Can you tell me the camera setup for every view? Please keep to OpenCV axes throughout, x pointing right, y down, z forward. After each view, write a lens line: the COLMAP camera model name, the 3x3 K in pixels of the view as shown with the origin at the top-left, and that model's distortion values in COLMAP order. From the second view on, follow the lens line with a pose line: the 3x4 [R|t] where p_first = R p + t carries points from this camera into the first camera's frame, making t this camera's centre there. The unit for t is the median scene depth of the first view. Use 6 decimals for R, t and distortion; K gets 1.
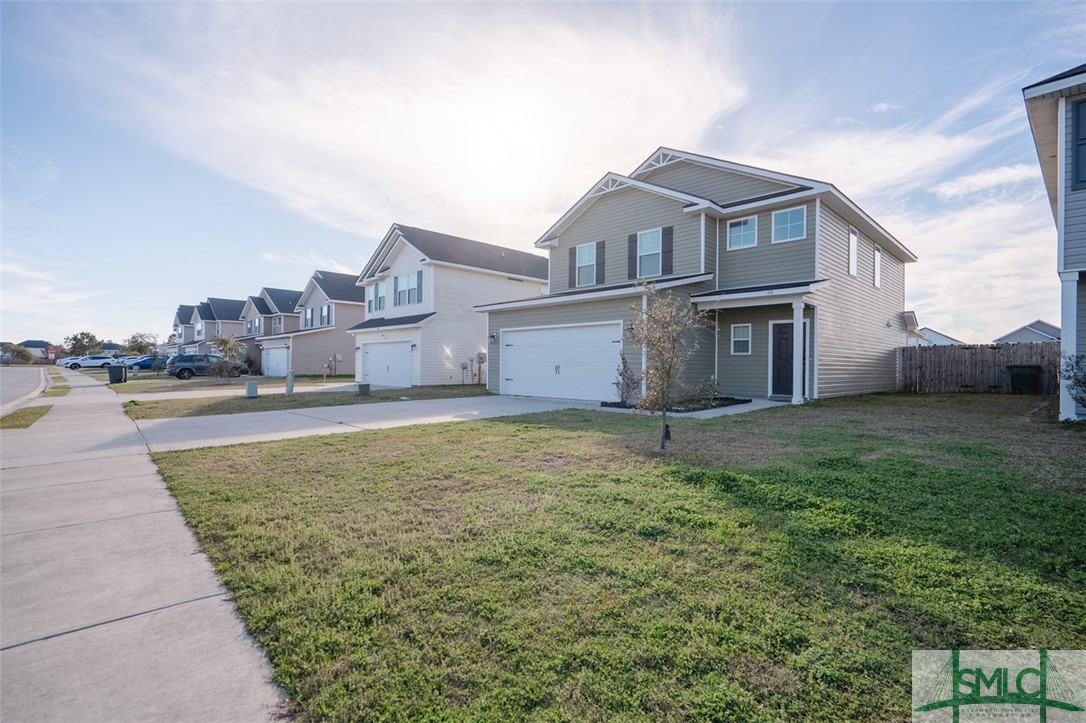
lens RADIAL K [[509.6, 0, 554.4], [0, 509.6, 363.5], [0, 0, 1]] dist [-0.001317, 0.001243]
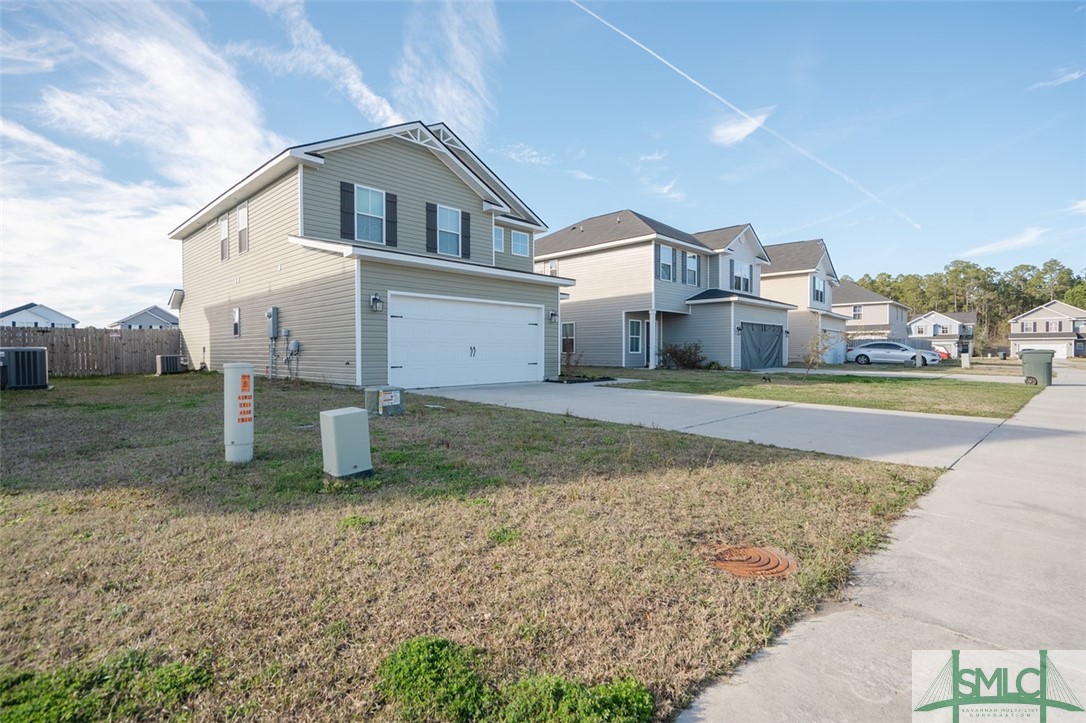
lens RADIAL K [[509.6, 0, 546.7], [0, 509.6, 362.9], [0, 0, 1]] dist [-0.001317, 0.001243]
pose [[-0.017346, -0.033943, 0.999273, -0.782631], [-0.008799, 0.999390, 0.033794, 0.002330], [-0.999811, -0.008206, -0.017634, 0.805719]]
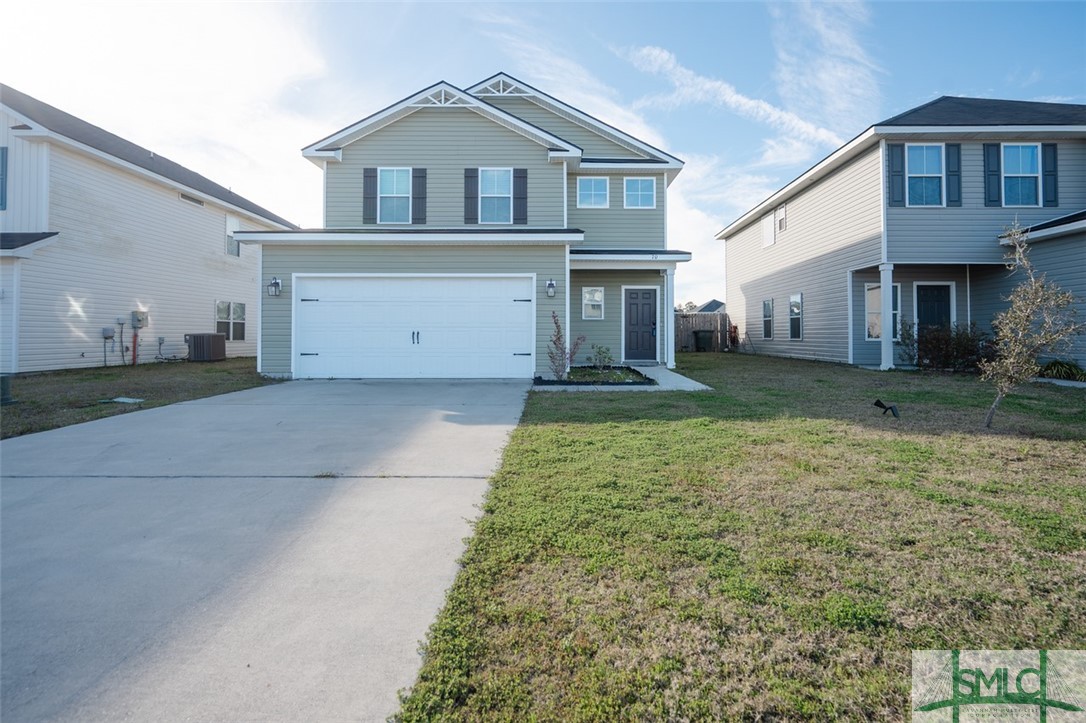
lens RADIAL K [[509.6, 0, 567.1], [0, 509.6, 325.5], [0, 0, 1]] dist [-0.001317, 0.001243]
pose [[0.702065, 0.005302, 0.712093, -0.312467], [0.002218, 0.999951, -0.009632, 0.003026], [-0.712110, 0.008342, 0.702019, 0.328786]]
